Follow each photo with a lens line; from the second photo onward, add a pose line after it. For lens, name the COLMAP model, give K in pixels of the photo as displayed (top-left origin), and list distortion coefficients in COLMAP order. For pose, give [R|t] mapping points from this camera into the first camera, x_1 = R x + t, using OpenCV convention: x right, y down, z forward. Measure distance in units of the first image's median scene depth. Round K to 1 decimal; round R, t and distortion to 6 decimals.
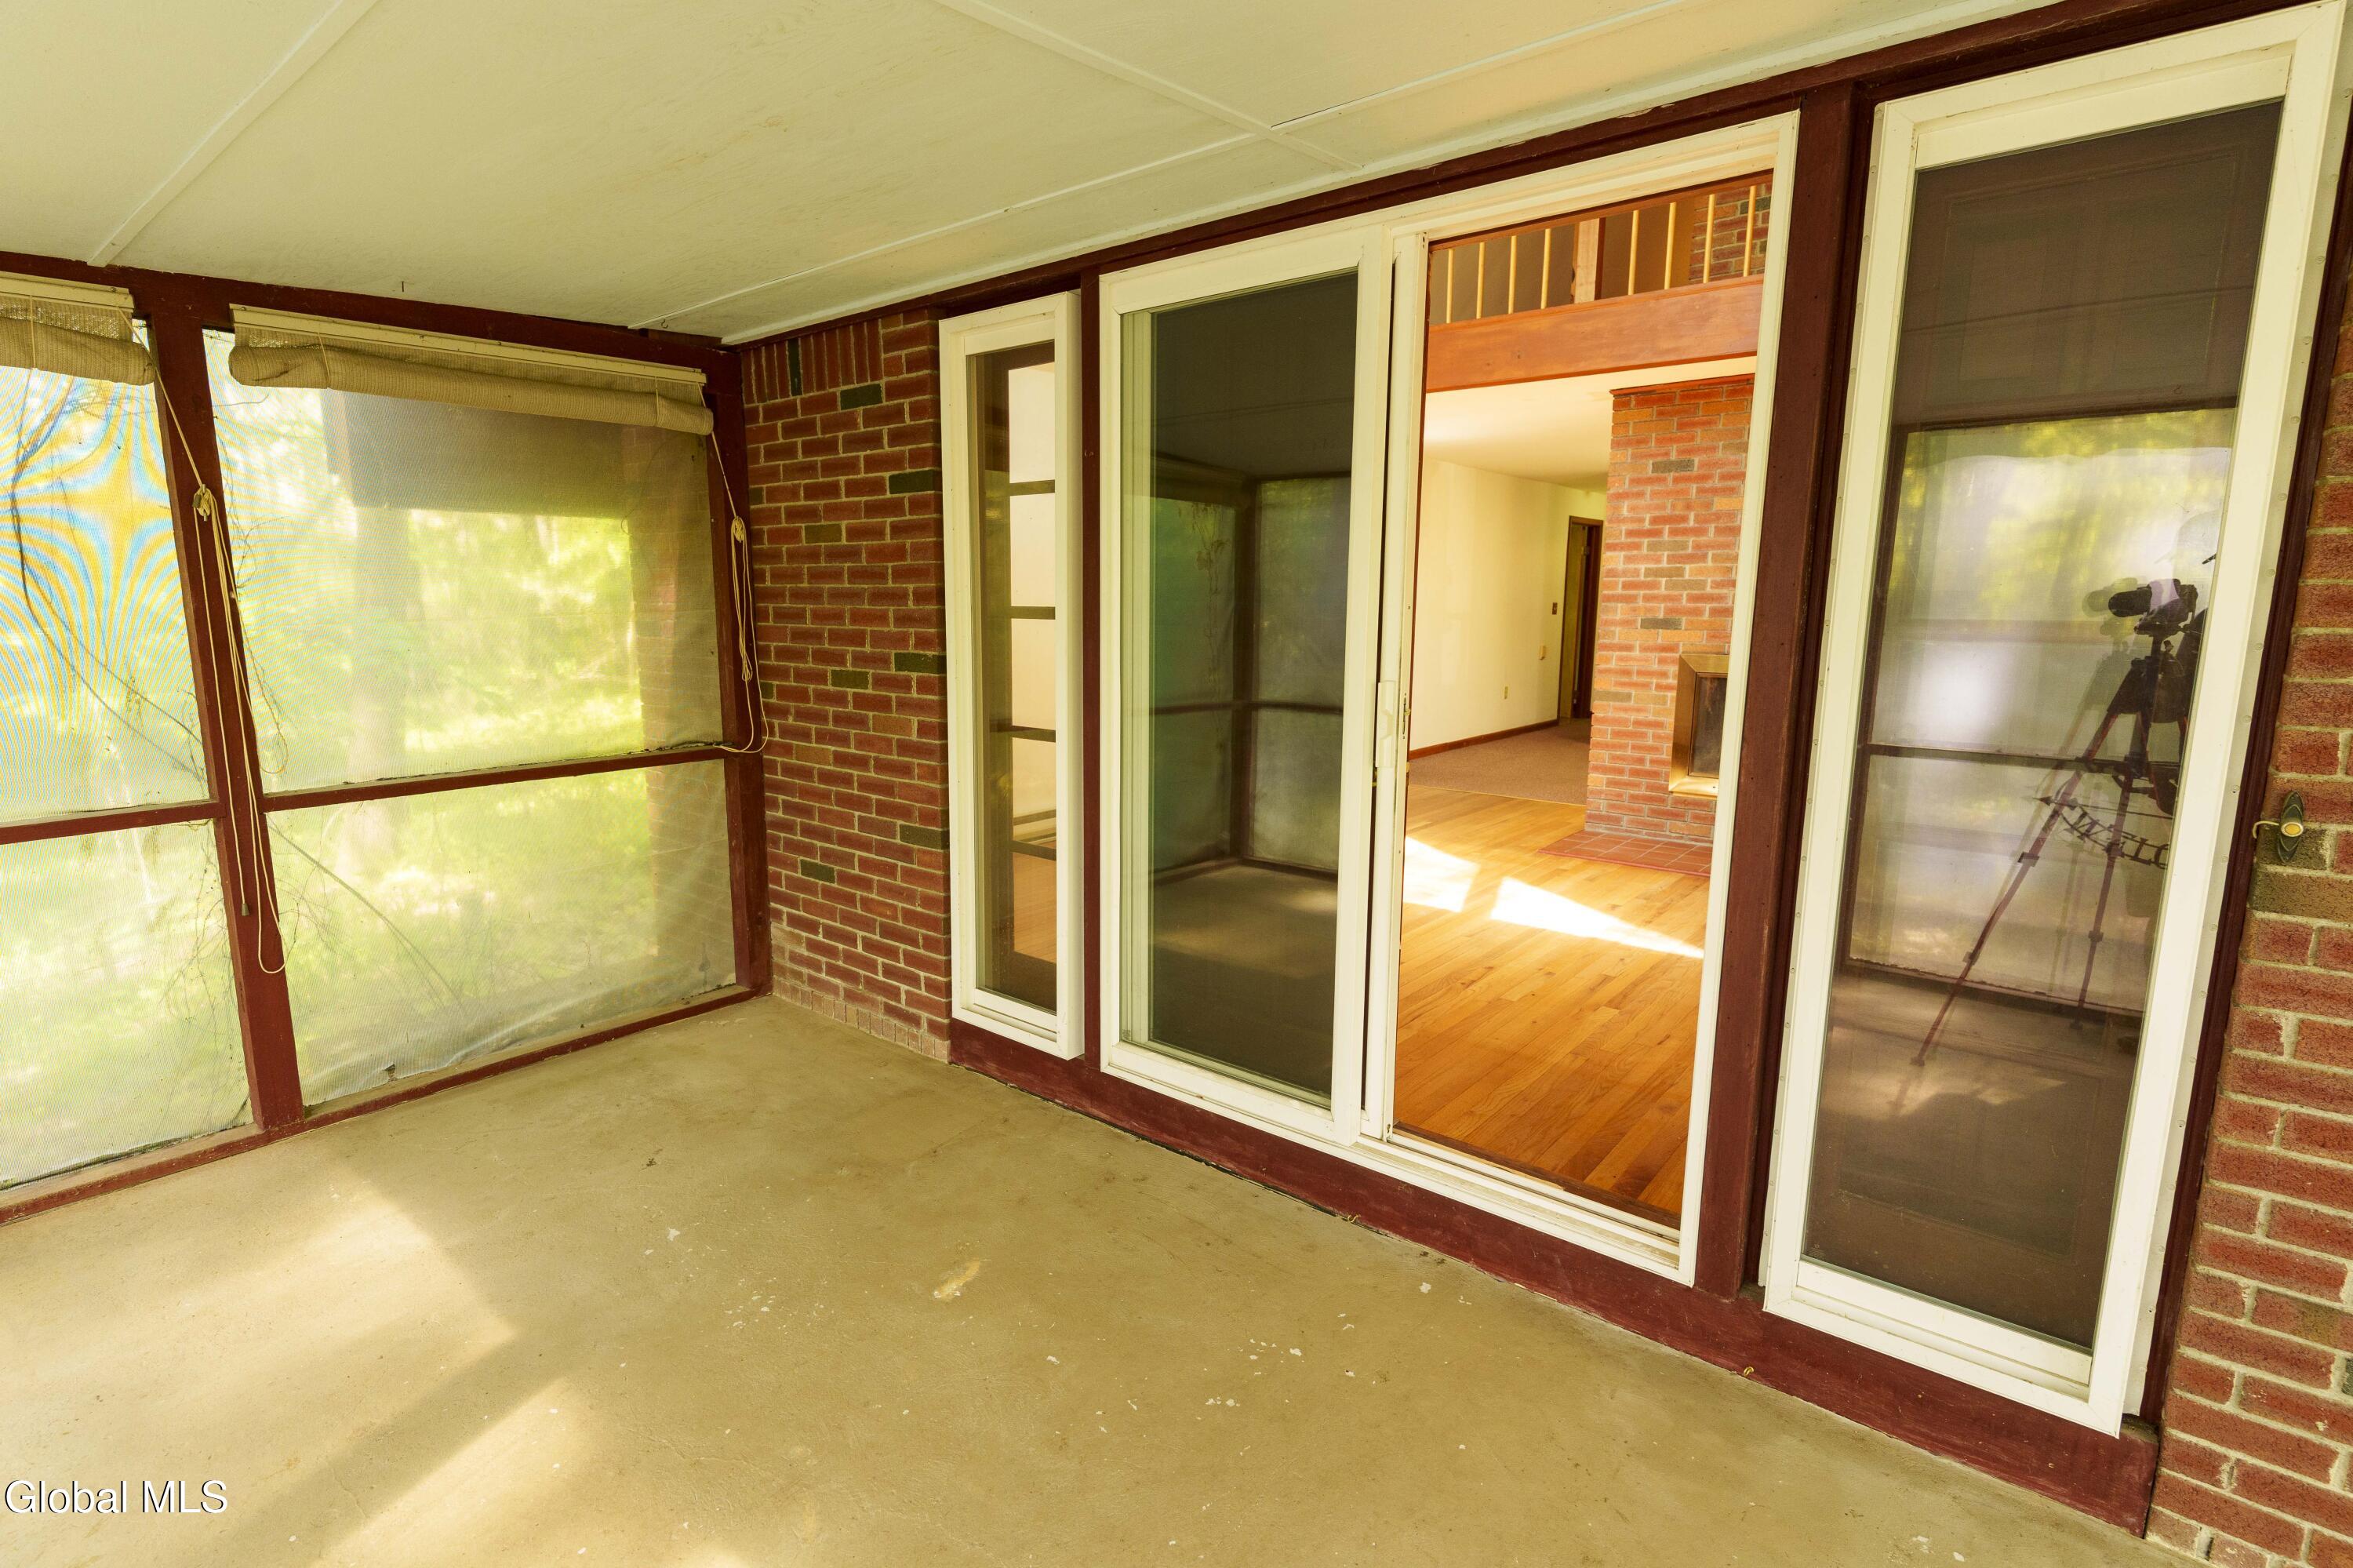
lens RADIAL K [[1132.0, 0, 1176.7], [0, 1132.0, 782.4], [0, 0, 1]] dist [0.000403, 0.000288]
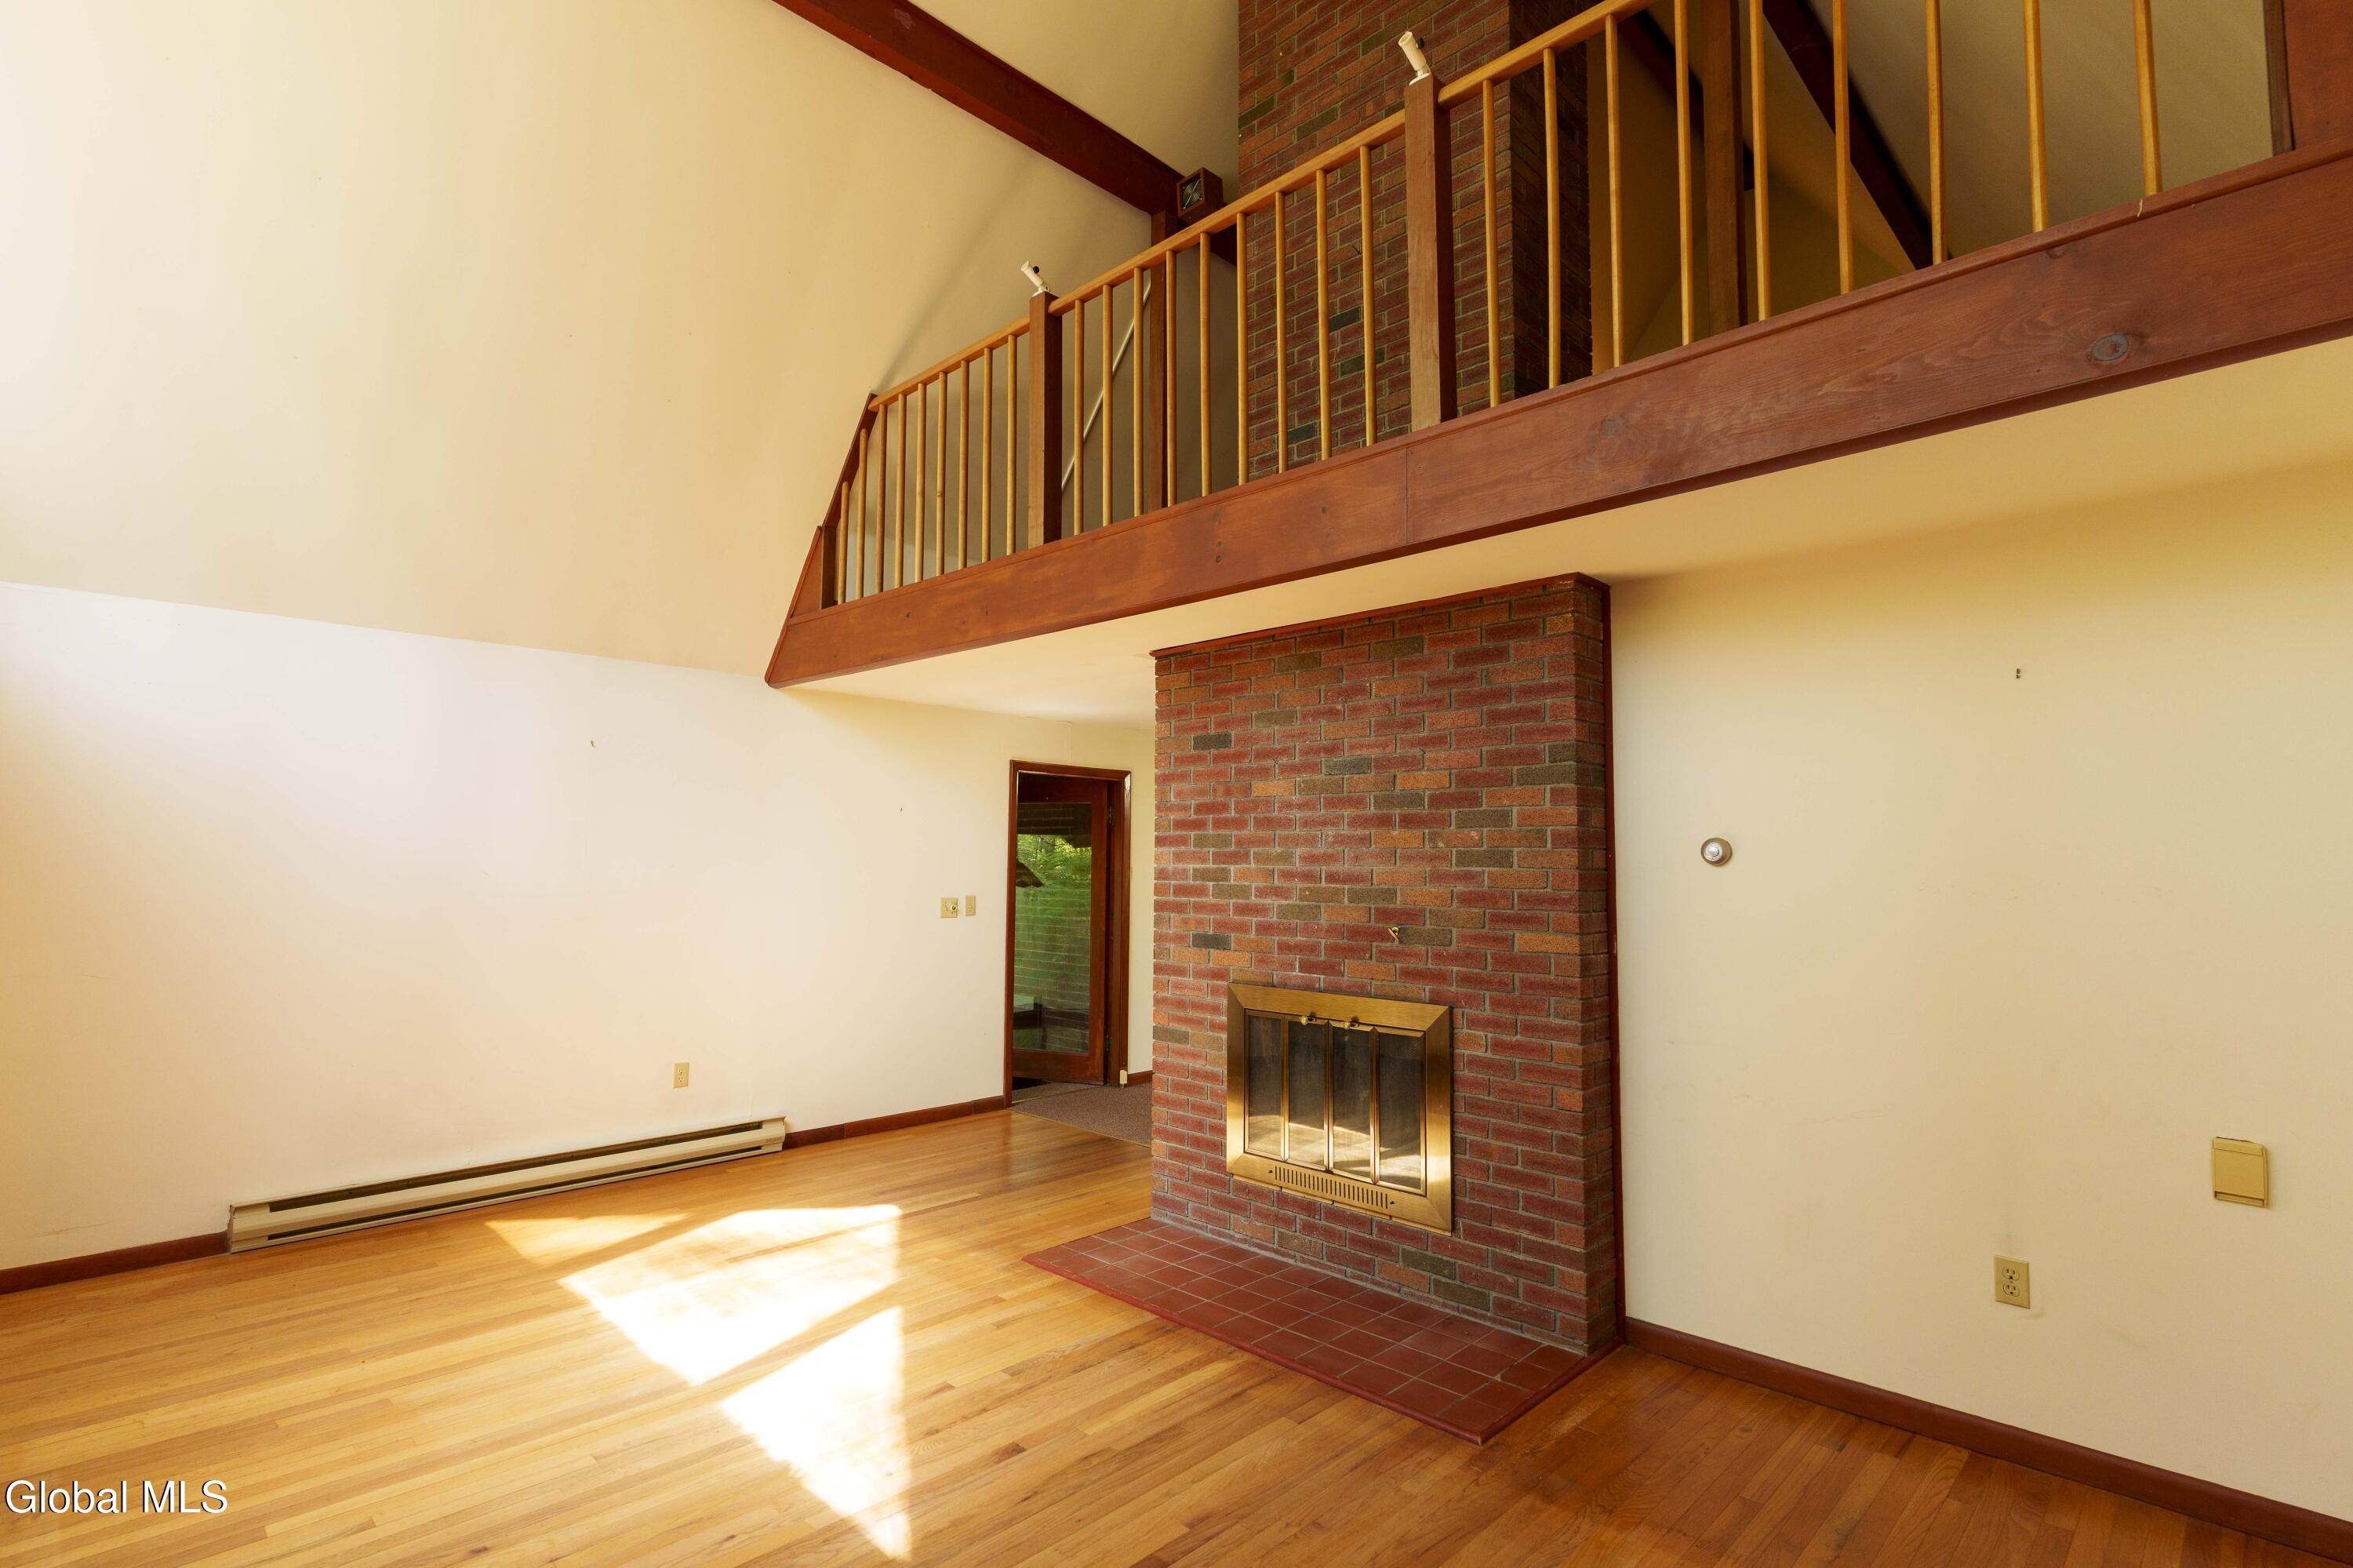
lens RADIAL K [[1132.0, 0, 1165.9], [0, 1132.0, 781.0], [0, 0, 1]] dist [0.000403, 0.000288]
pose [[0.995950, -0.002838, -0.089859, 0.471740], [-0.018078, 0.972766, -0.231084, -0.069459], [0.088068, 0.231772, 0.968775, 0.238381]]
